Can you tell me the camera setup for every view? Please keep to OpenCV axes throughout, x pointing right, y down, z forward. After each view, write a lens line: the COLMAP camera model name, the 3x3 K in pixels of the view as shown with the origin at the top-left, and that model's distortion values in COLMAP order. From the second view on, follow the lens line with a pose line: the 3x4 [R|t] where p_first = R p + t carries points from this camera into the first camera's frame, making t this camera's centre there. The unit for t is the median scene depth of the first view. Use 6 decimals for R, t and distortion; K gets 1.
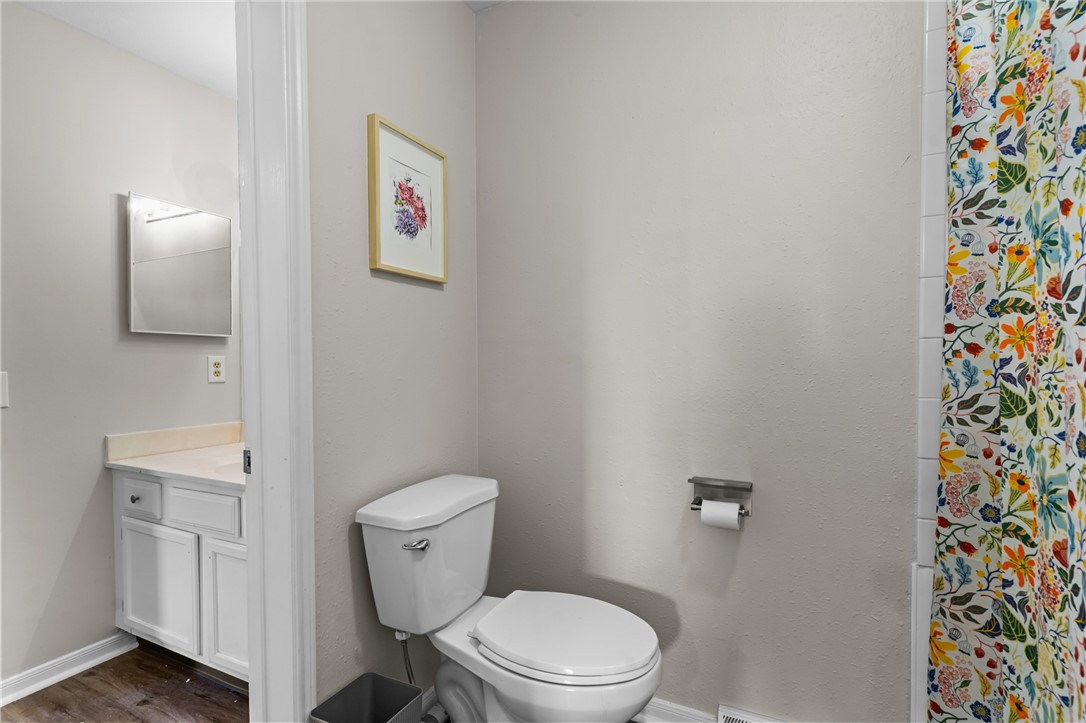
lens RADIAL K [[519.9, 0, 543.0], [0, 519.9, 361.5], [0, 0, 1]] dist [0.002871, -0.001294]
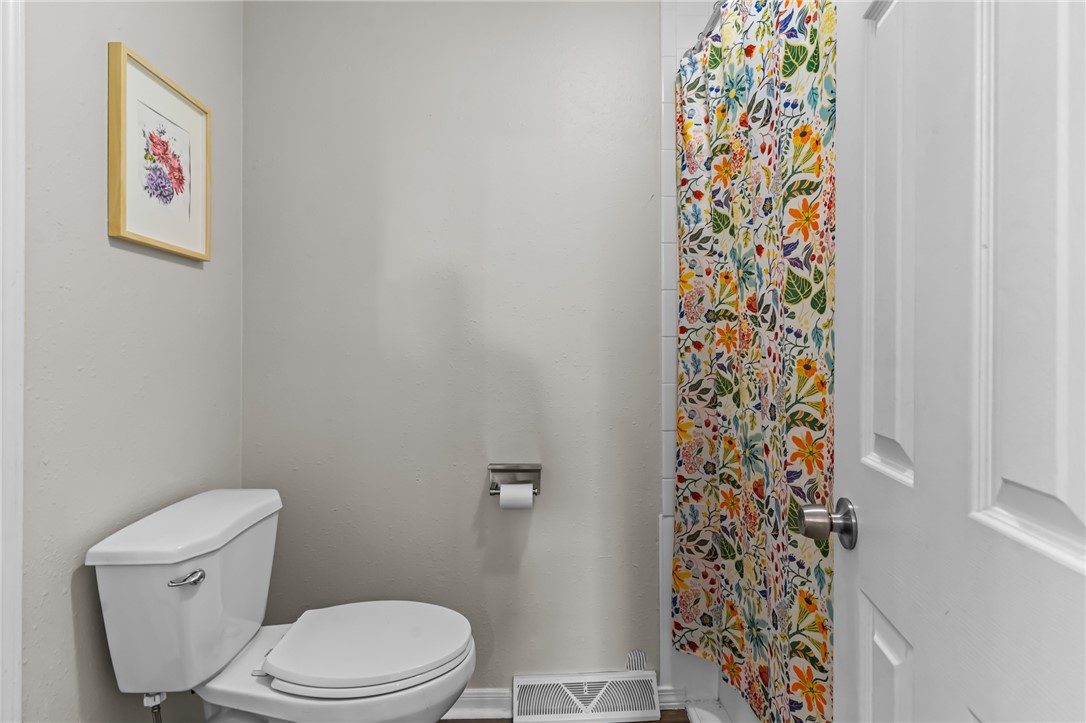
lens RADIAL K [[531.4, 0, 544.7], [0, 531.4, 332.7], [0, 0, 1]] dist [0.000673, -0.000993]
pose [[0.879898, 0.021300, 0.474685, -0.169635], [-0.002323, 0.999176, -0.040529, -0.001257], [-0.475157, 0.034559, 0.879222, -0.016149]]
